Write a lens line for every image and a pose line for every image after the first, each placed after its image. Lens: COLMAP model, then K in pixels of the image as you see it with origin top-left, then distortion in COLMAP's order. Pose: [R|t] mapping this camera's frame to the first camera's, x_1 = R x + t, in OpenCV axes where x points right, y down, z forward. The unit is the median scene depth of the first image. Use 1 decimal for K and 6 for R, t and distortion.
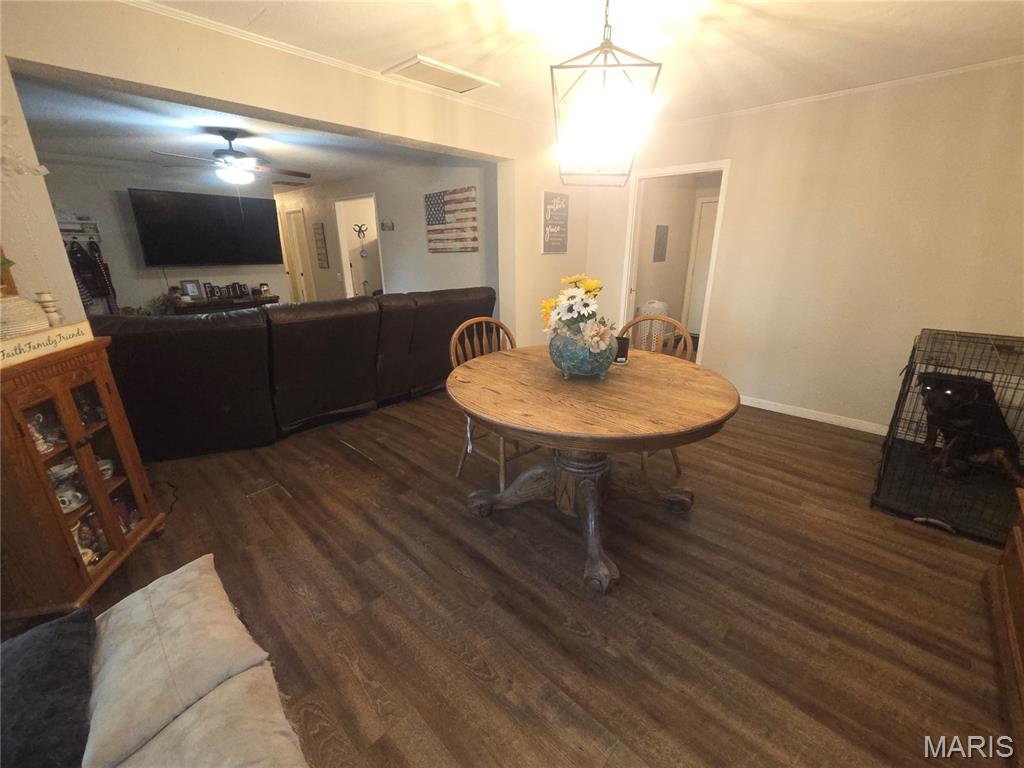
lens RADIAL K [[419.2, 0, 512.4], [0, 419.2, 380.3], [0, 0, 1]] dist [0.006784, -0.001351]
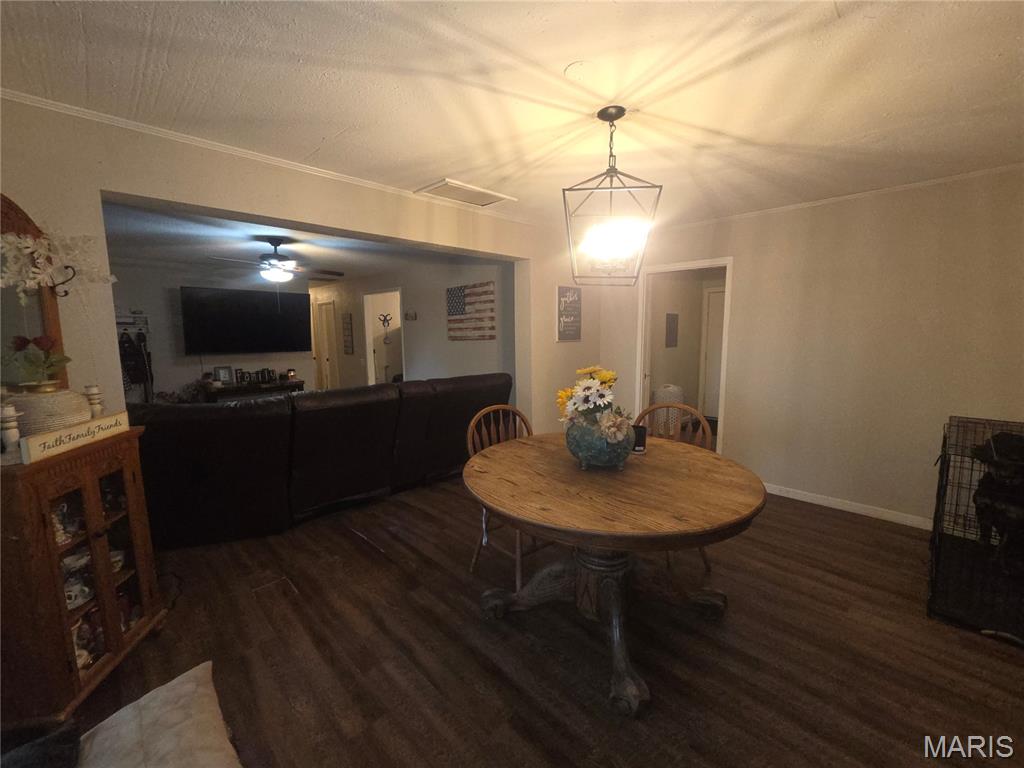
lens RADIAL K [[419.2, 0, 512.3], [0, 419.2, 381.2], [0, 0, 1]] dist [0.006784, -0.001351]
pose [[0.999316, -0.002065, -0.036936, -0.002719], [-0.004899, 0.982260, -0.187460, -0.017309], [0.036668, 0.187513, 0.981578, -0.010482]]
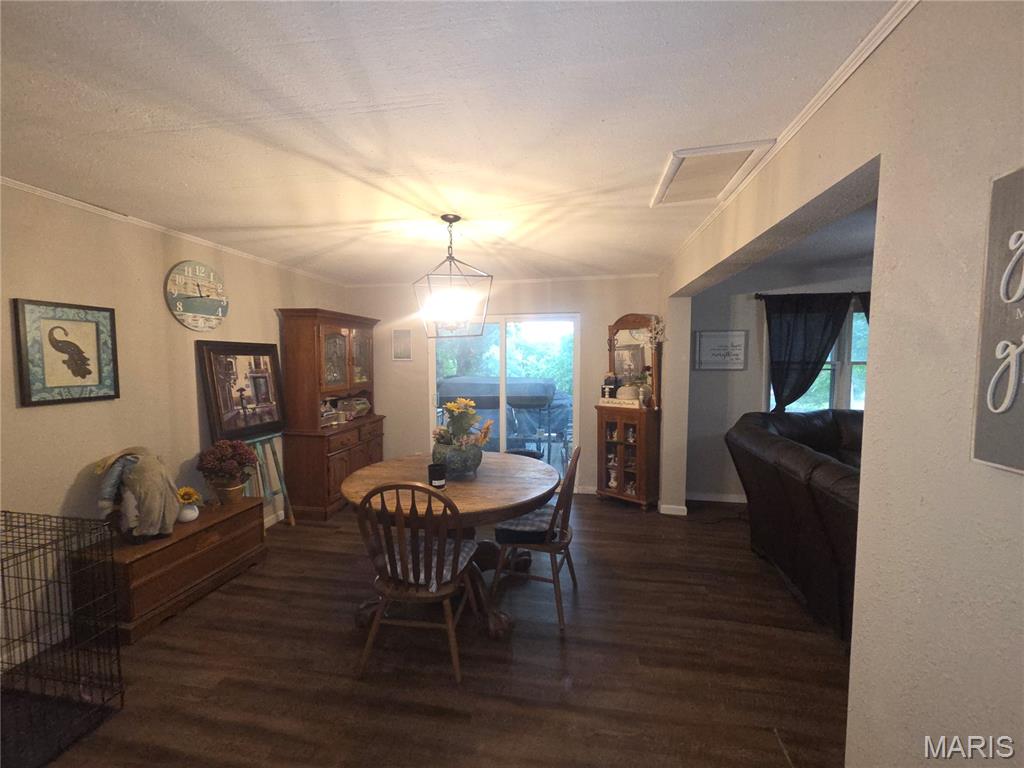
lens RADIAL K [[419.2, 0, 517.3], [0, 419.2, 379.5], [0, 0, 1]] dist [0.006784, -0.001351]
pose [[-0.825195, 0.038479, -0.563535, 0.624678], [-0.166516, 0.936768, 0.307796, -0.611240], [0.539745, 0.347829, -0.766609, 1.702263]]
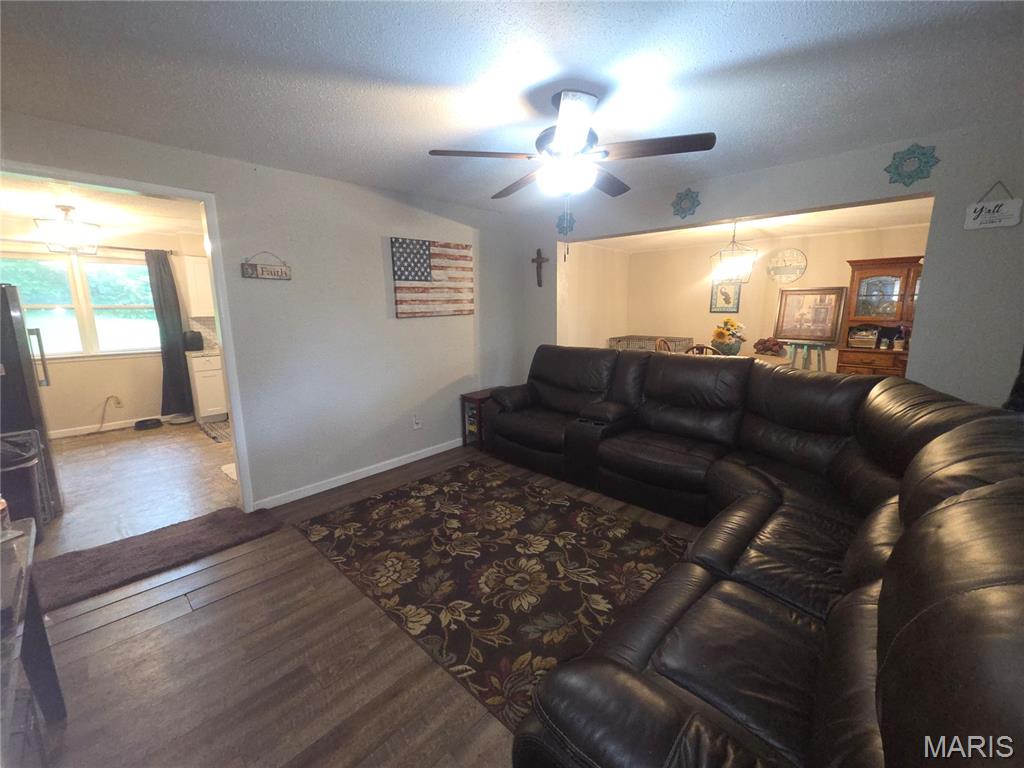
lens RADIAL K [[419.2, 0, 513.2], [0, 419.2, 384.0], [0, 0, 1]] dist [0.006784, -0.001351]
pose [[-0.009079, -0.179209, 0.983769, -1.970694], [0.310318, 0.934733, 0.173140, -0.581752], [-0.950589, 0.306854, 0.047126, 1.808009]]
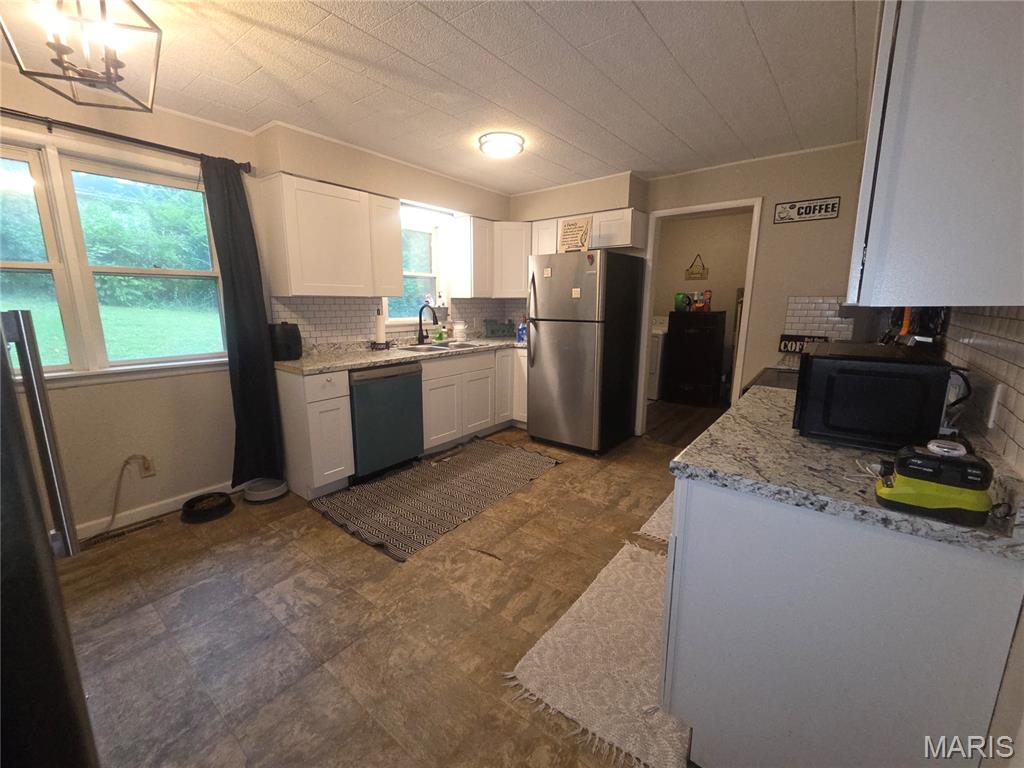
lens RADIAL K [[419.2, 0, 513.4], [0, 419.2, 381.1], [0, 0, 1]] dist [0.006784, -0.001351]
pose [[-0.105300, -0.187255, 0.976651, -0.956301], [0.295344, 0.931908, 0.210520, -0.894021], [-0.949570, 0.310616, -0.042825, 2.942214]]
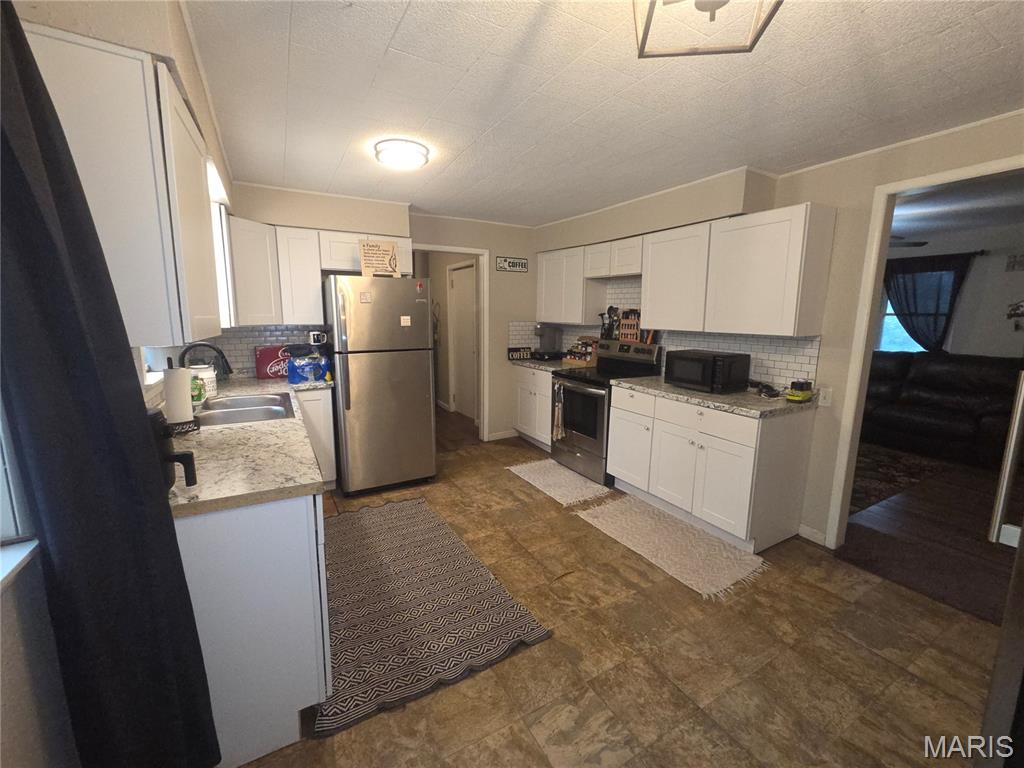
lens RADIAL K [[419.2, 0, 511.5], [0, 419.2, 384.0], [0, 0, 1]] dist [0.006784, -0.001351]
pose [[-0.959940, -0.047865, 0.276085, -0.249075], [0.081550, 0.894924, 0.438703, -1.193020], [-0.268074, 0.443643, -0.855171, 3.740024]]
